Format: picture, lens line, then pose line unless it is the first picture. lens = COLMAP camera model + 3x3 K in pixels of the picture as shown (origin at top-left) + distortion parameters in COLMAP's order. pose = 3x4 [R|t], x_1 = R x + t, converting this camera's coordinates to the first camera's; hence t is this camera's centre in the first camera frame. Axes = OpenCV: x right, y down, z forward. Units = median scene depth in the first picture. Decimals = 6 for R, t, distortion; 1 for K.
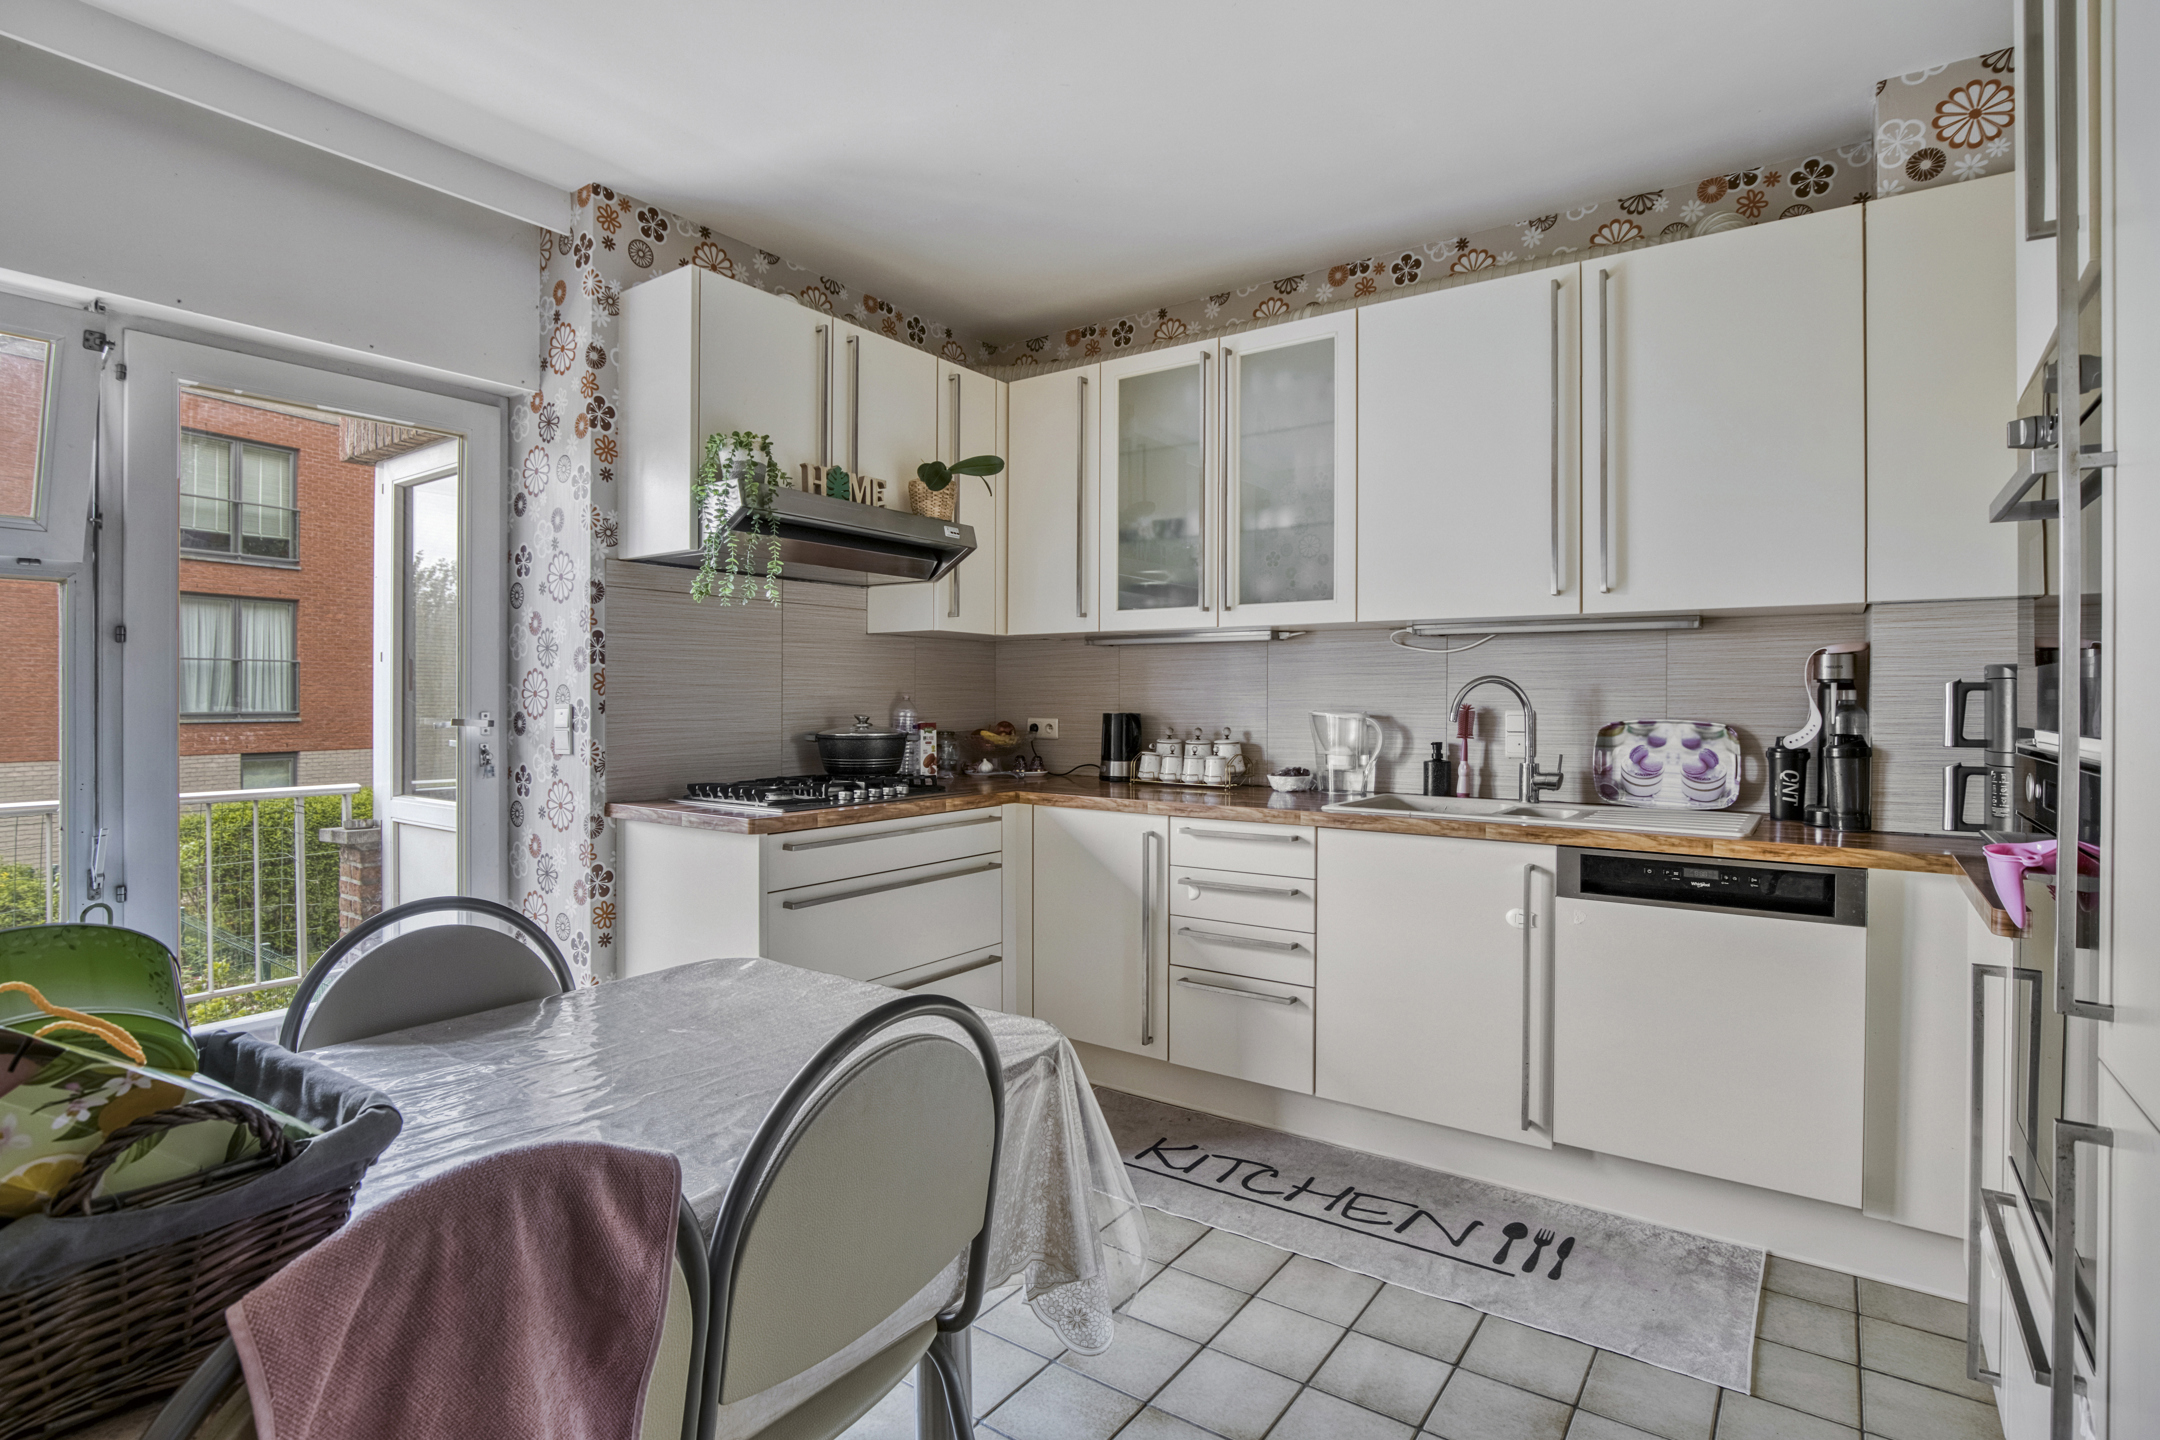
lens RADIAL K [[1073.4, 0, 1119.2], [0, 1073.4, 716.0], [0, 0, 1]] dist [-0.019087, 0.000417]
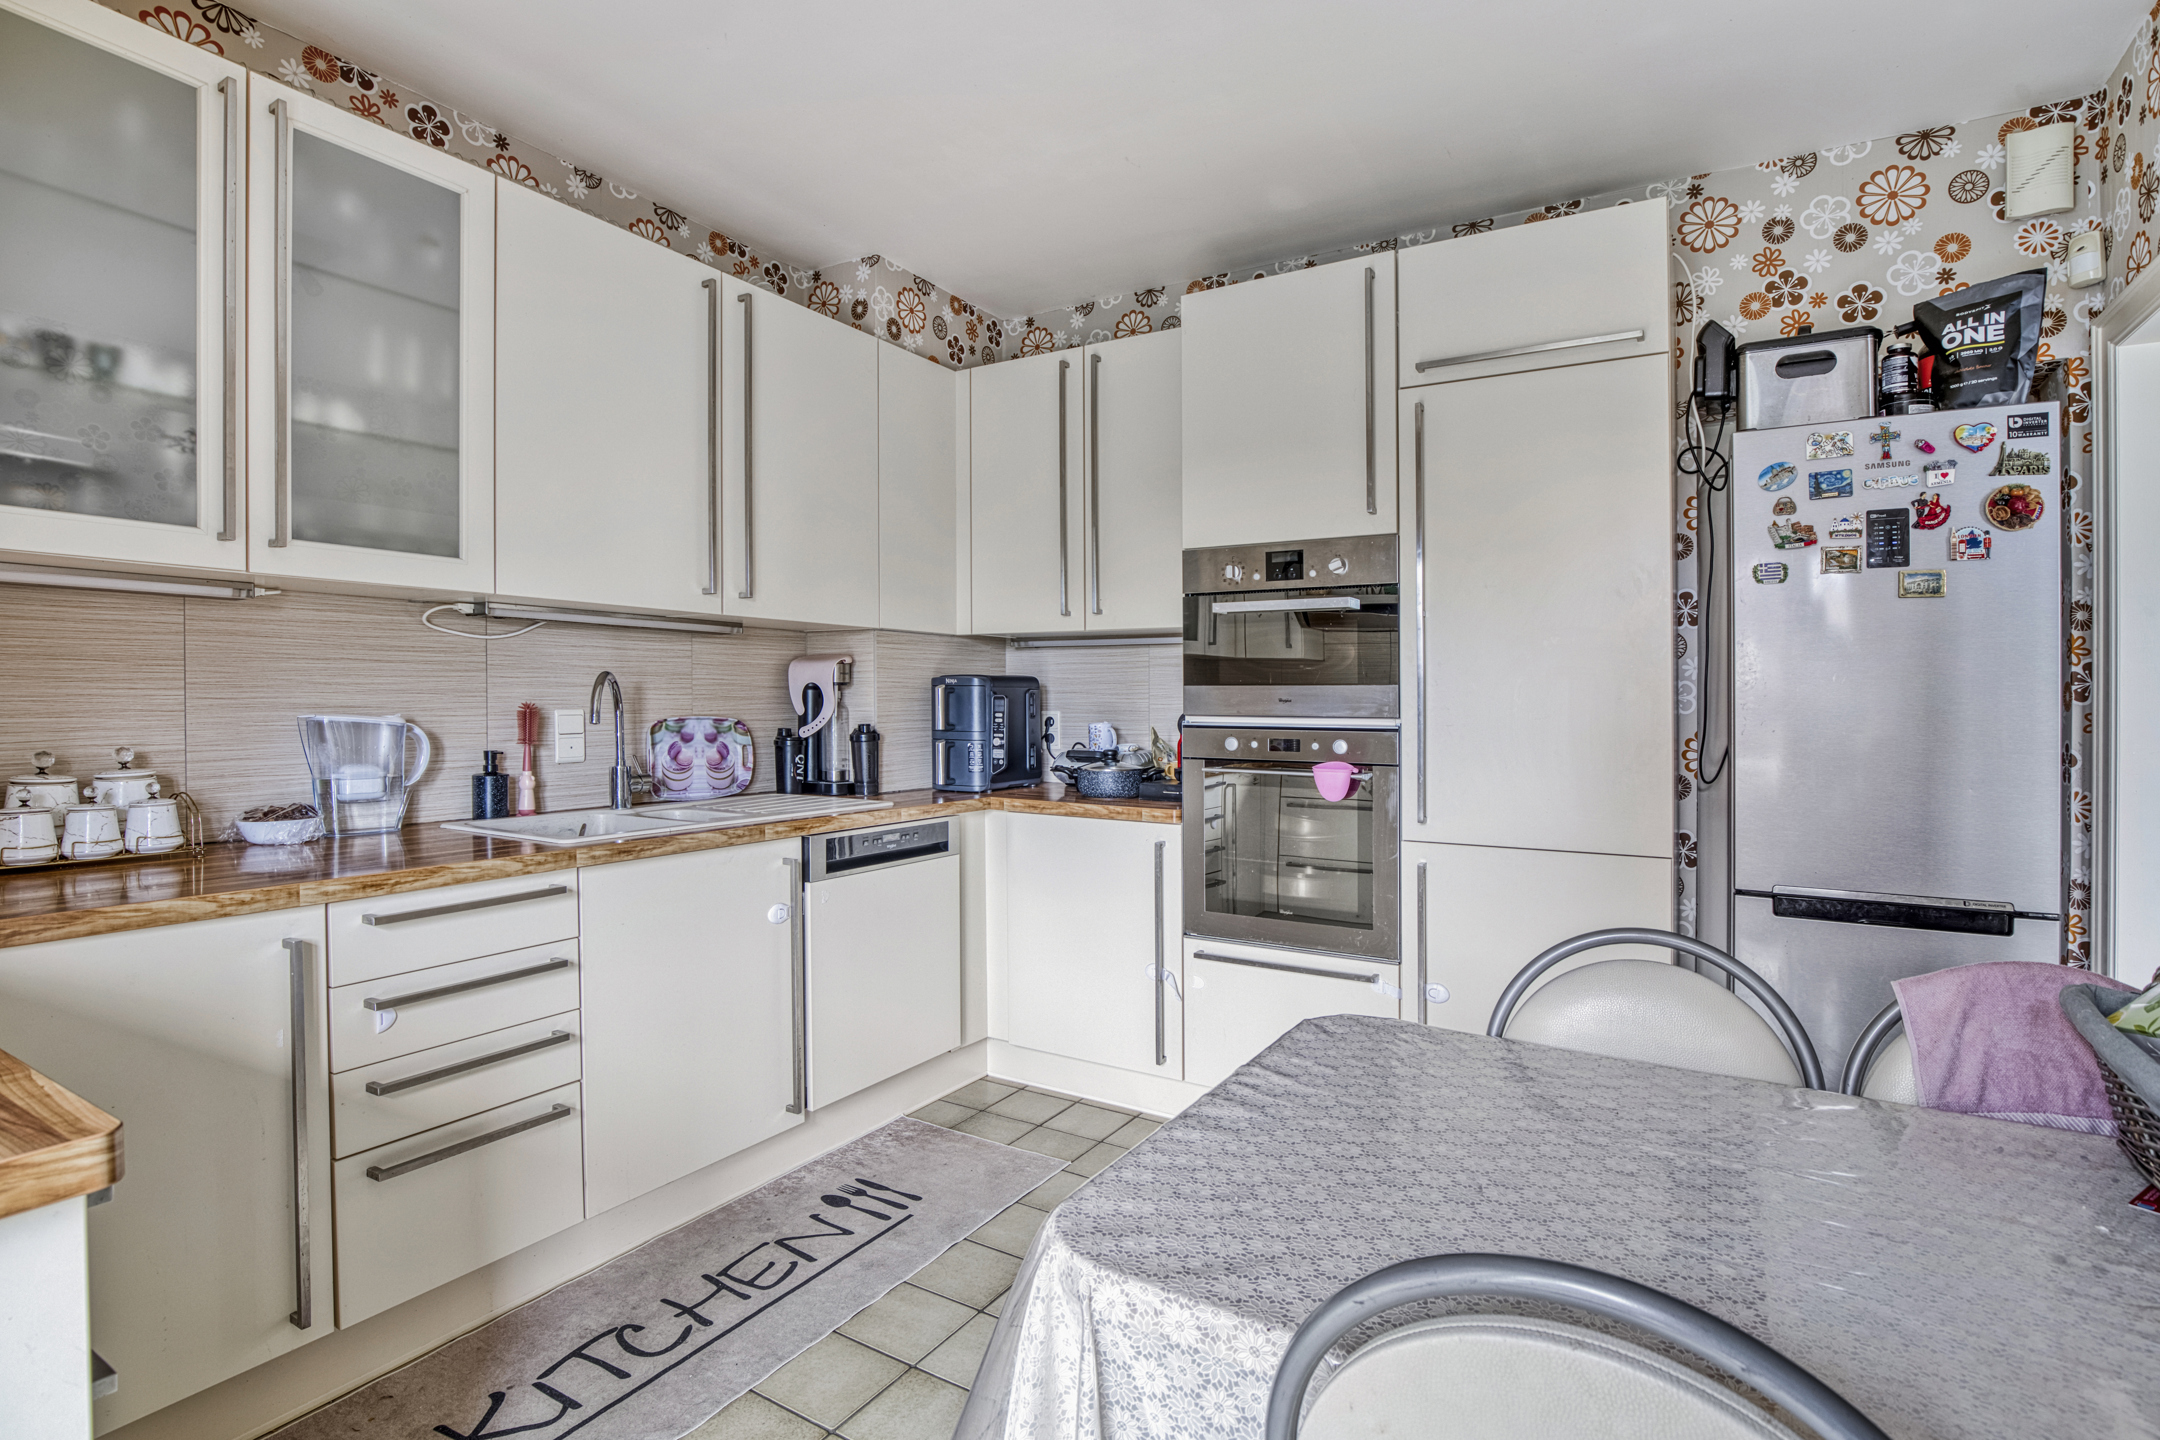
lens RADIAL K [[1033.8, 0, 1086.9], [0, 1033.8, 709.5], [0, 0, 1]] dist [-0.028722, 0.005390]
pose [[-0.047905, -0.013012, 0.998767, -0.547475], [0.009457, 0.999864, 0.013480, -0.014089], [-0.998807, 0.010091, -0.047775, 0.667002]]
